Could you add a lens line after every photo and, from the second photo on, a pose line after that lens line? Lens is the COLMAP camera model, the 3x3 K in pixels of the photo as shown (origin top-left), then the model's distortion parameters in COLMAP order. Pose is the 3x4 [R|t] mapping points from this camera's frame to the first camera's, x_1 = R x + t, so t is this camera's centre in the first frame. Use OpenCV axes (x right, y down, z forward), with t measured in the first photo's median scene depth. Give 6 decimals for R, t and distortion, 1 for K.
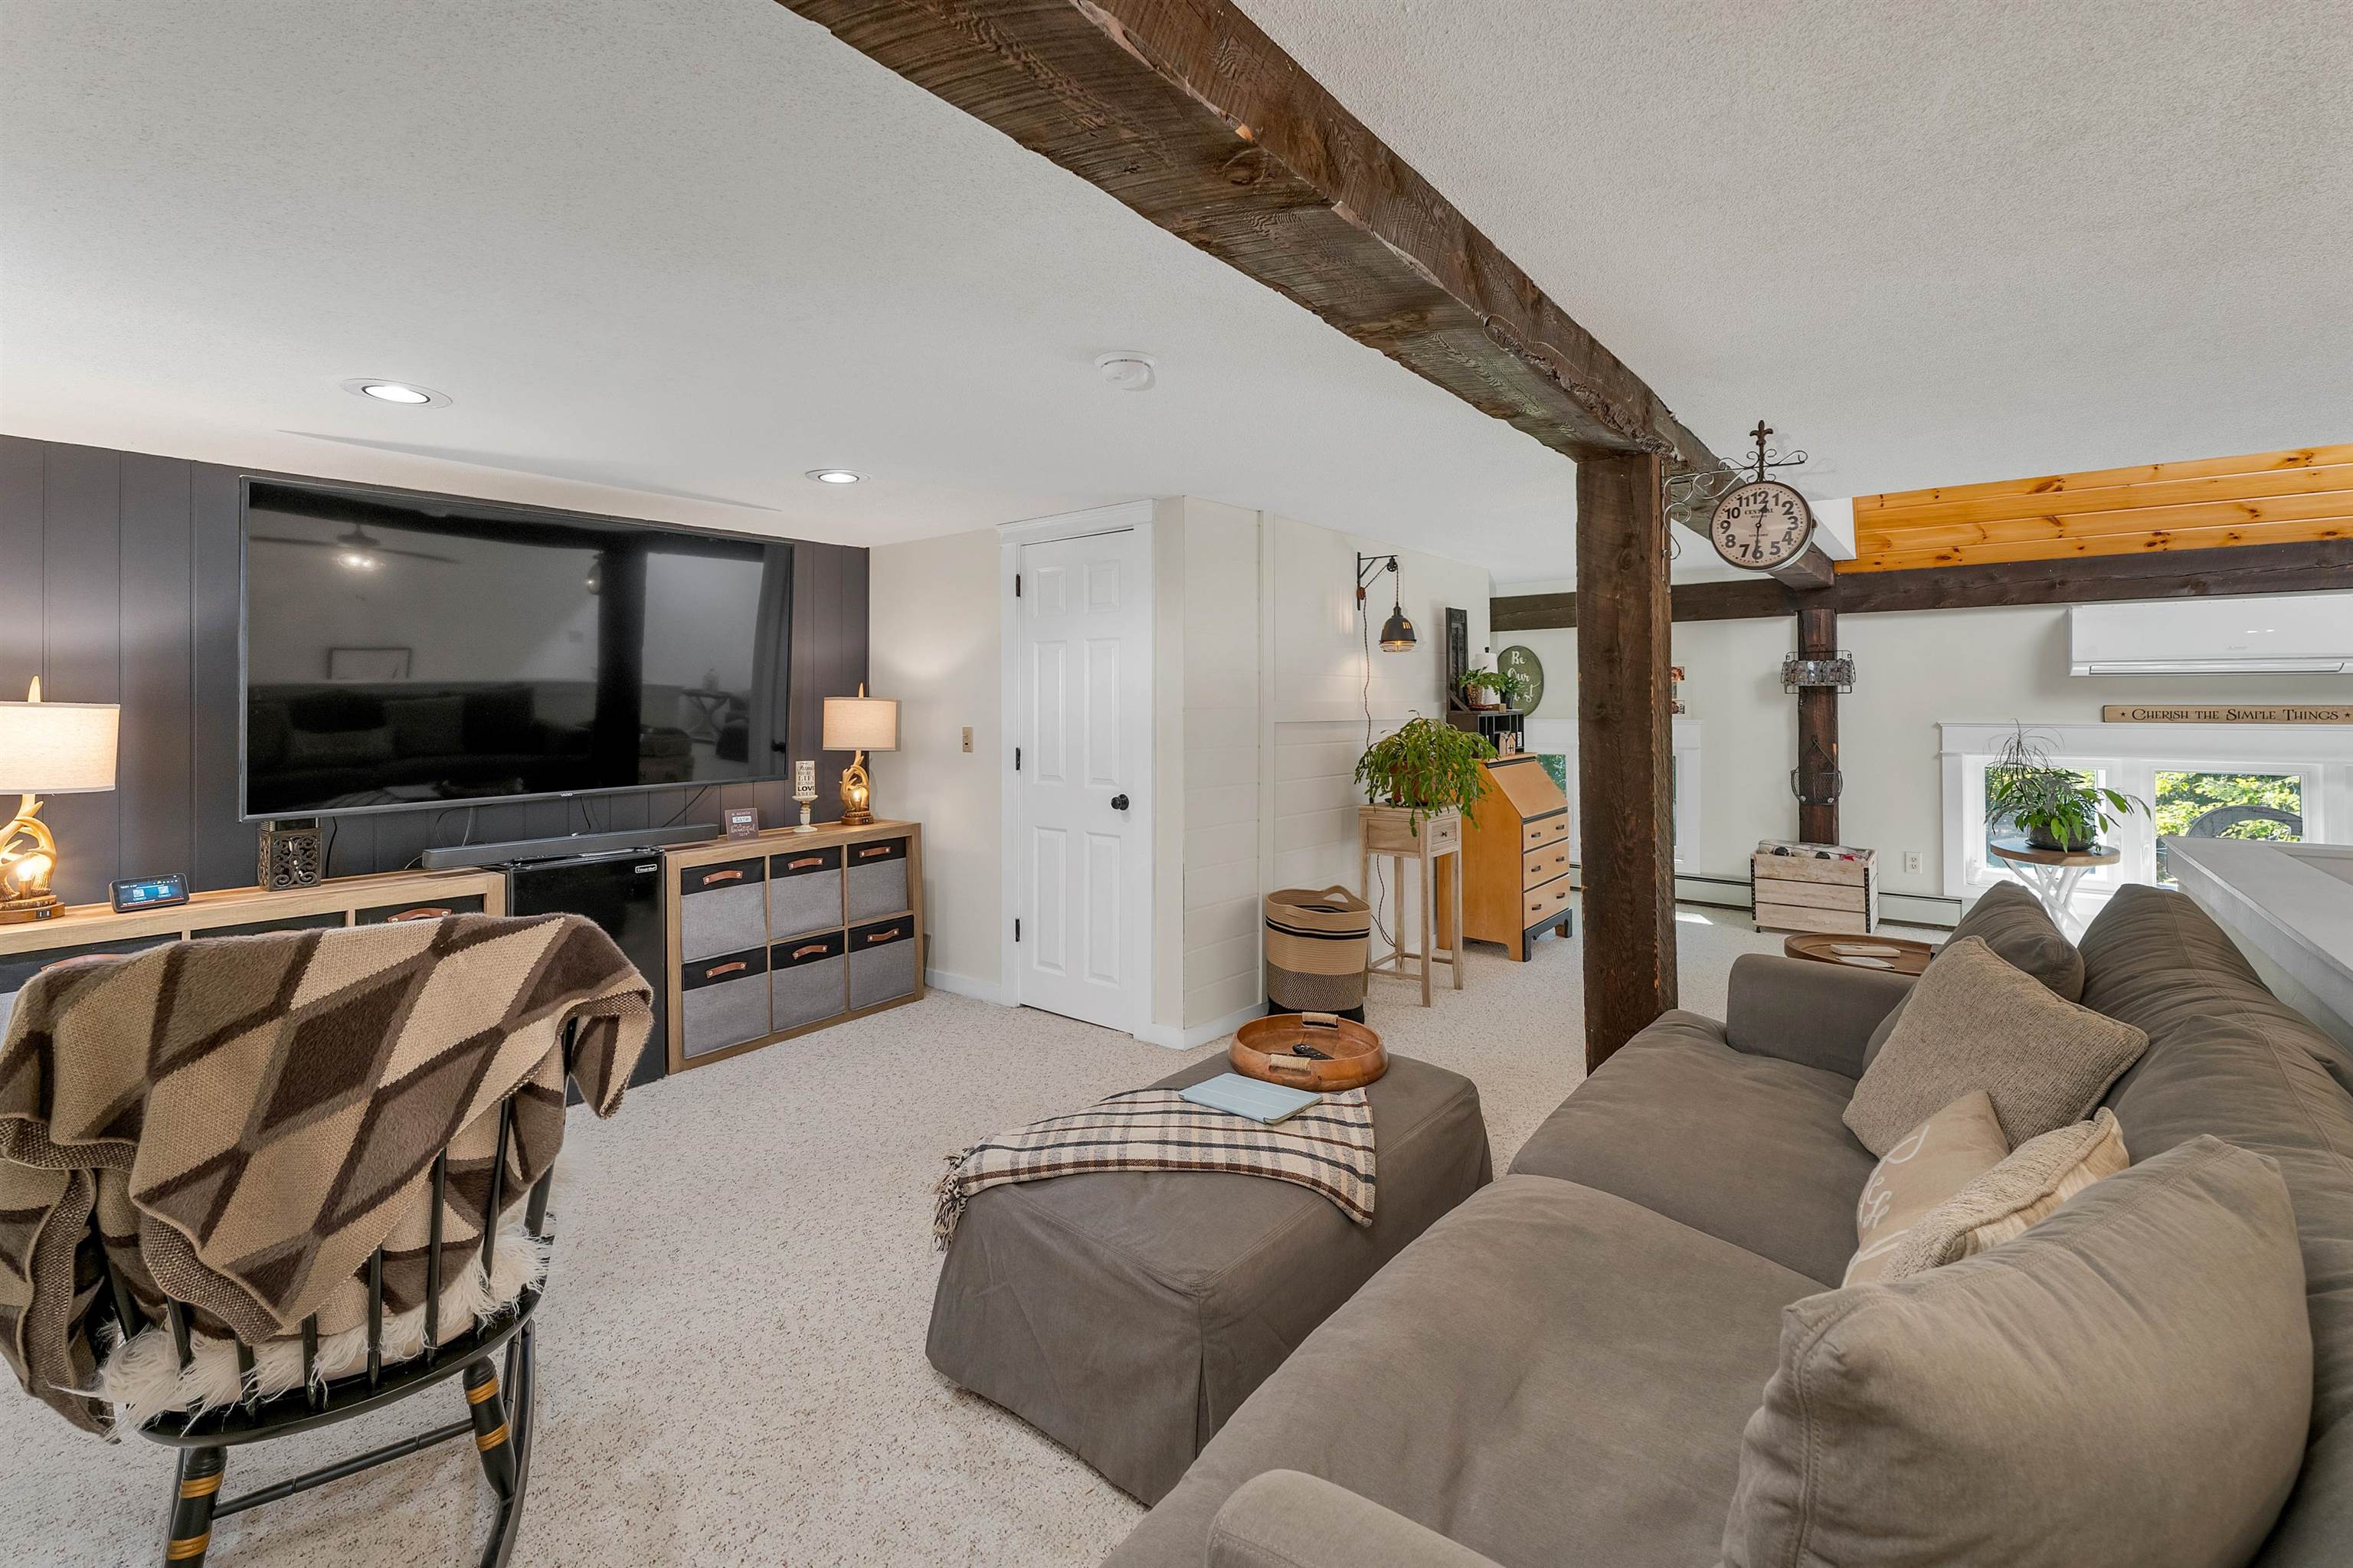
lens RADIAL K [[1011.0, 0, 1165.7], [0, 1011.0, 706.7], [0, 0, 1]] dist [-0.000024, -0.000324]
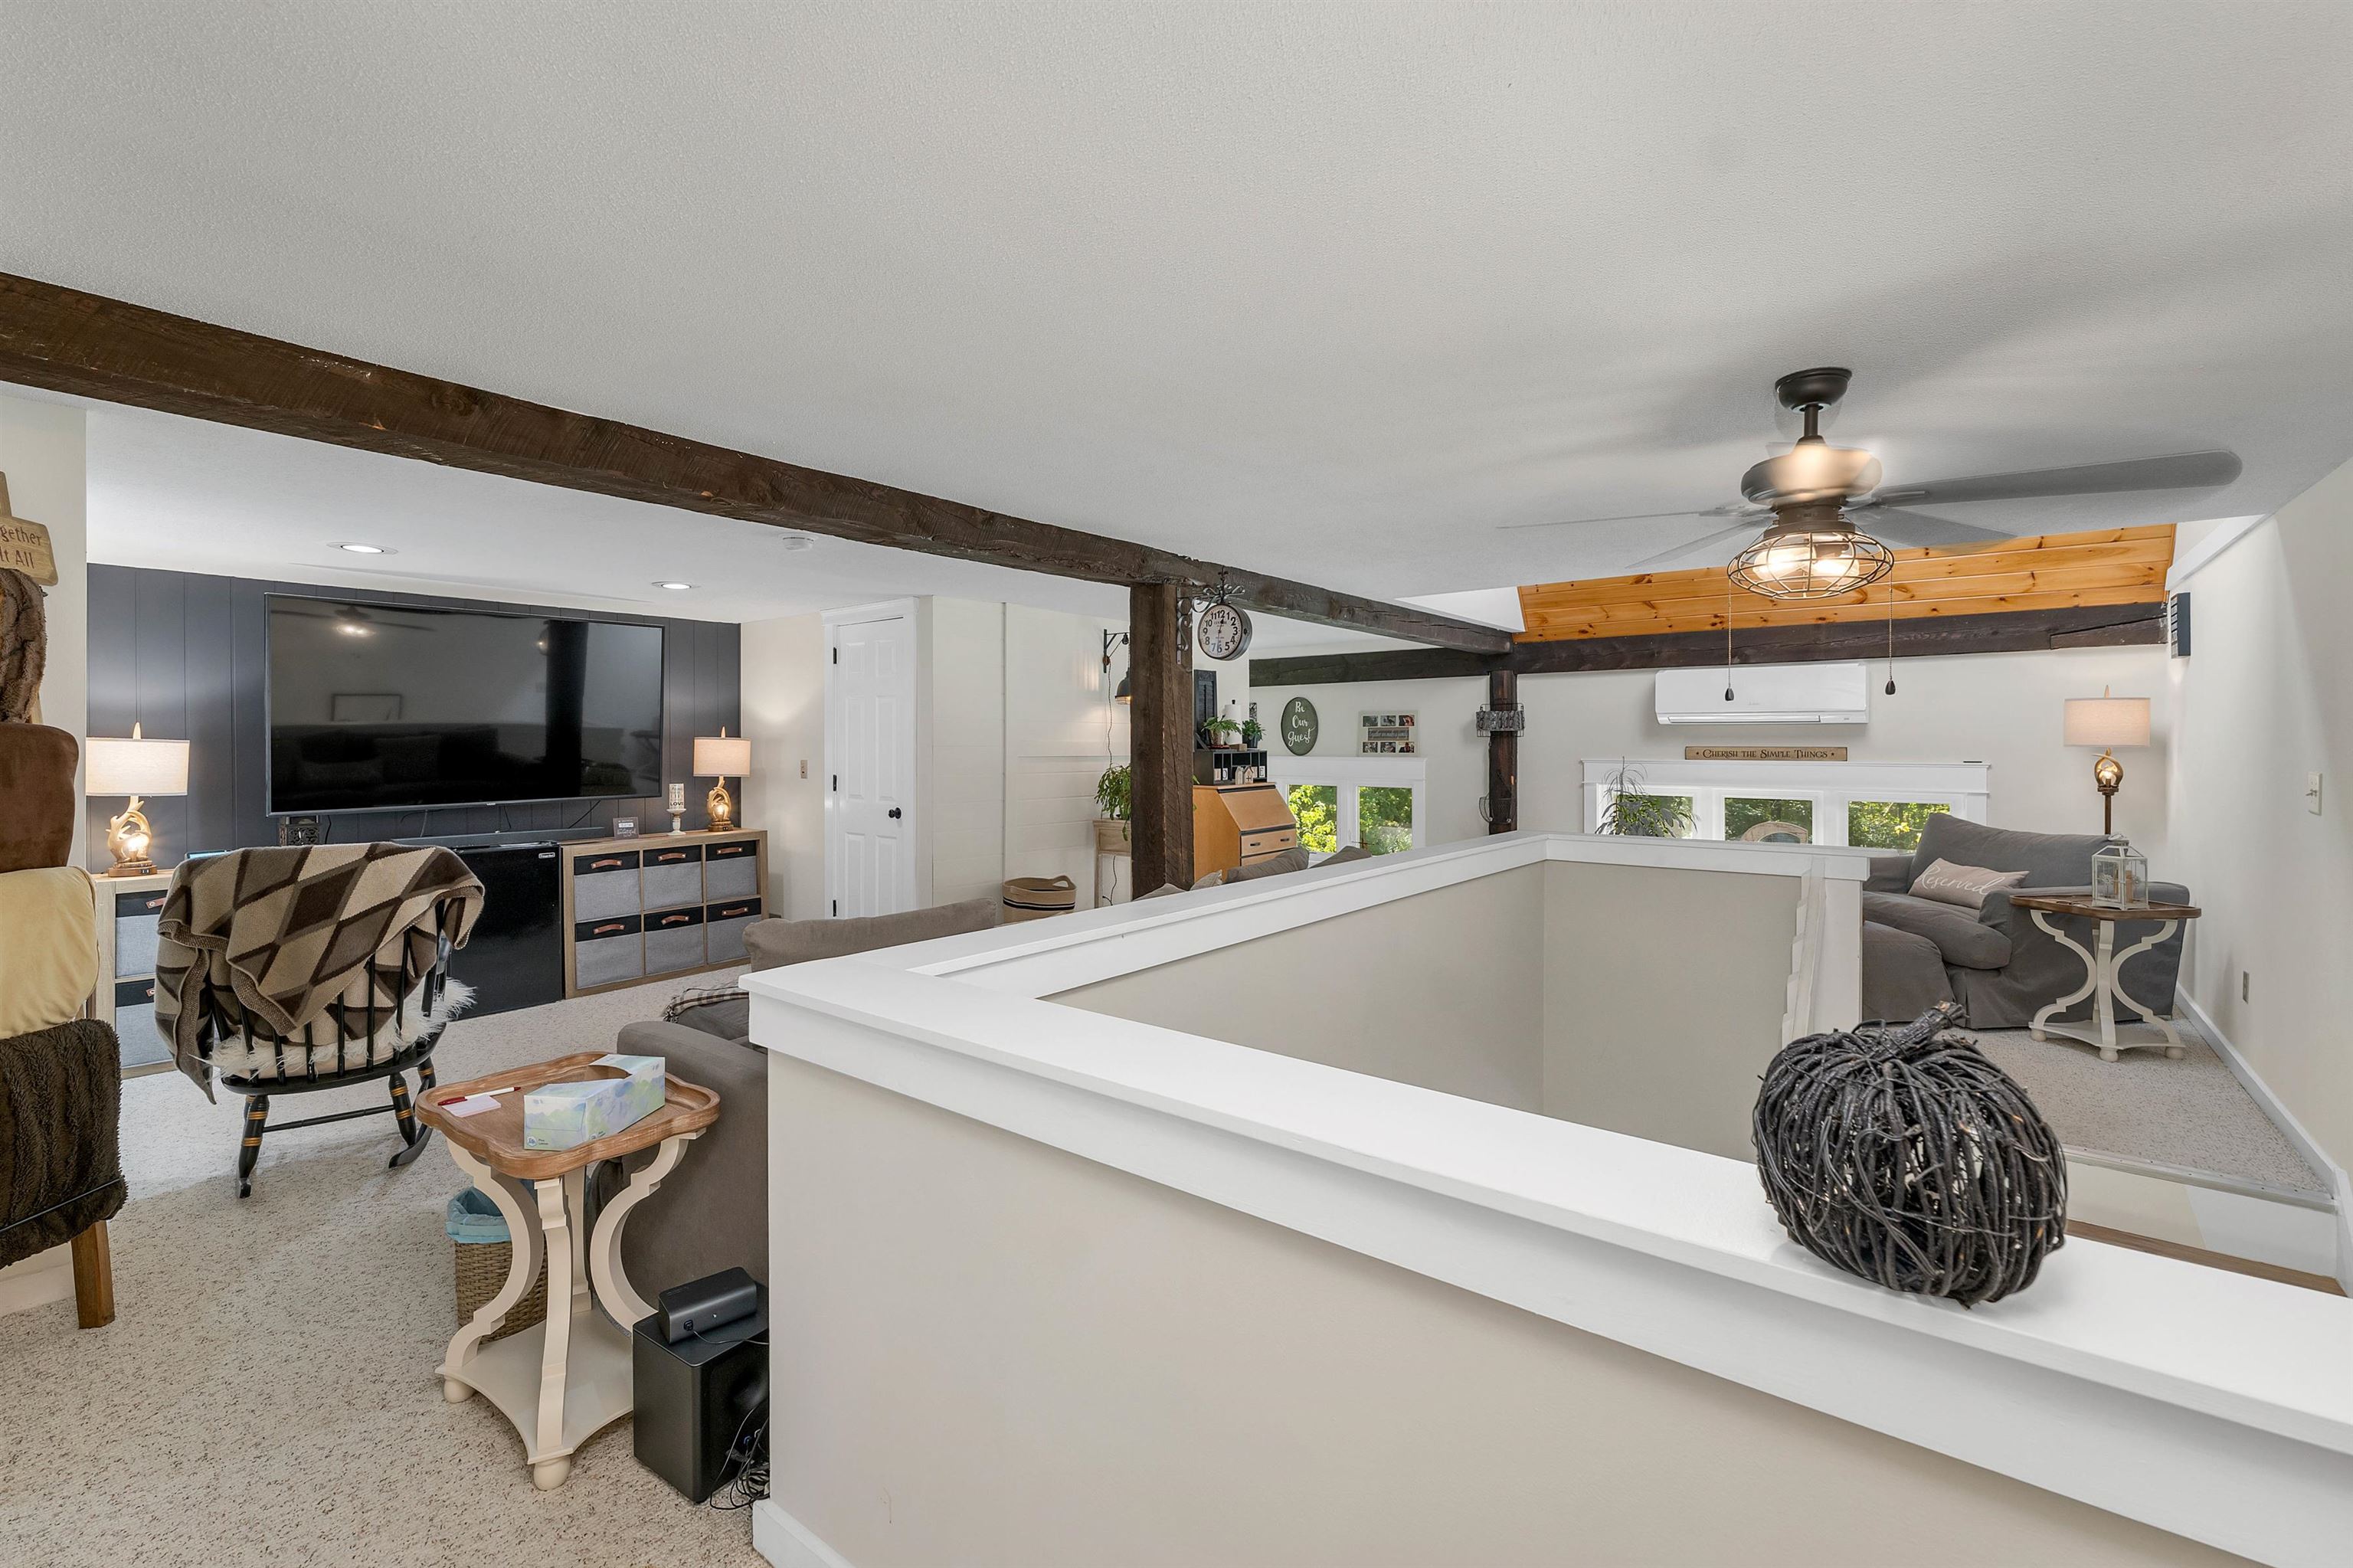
lens RADIAL K [[998.5, 0, 1170.0], [0, 998.5, 763.5], [0, 0, 1]] dist [0.000333, 0.000174]
pose [[0.999994, 0.003256, 0.000922, 0.357331], [-0.003270, 0.999867, 0.016000, 0.002705], [-0.000870, -0.016003, 0.999872, -0.406483]]
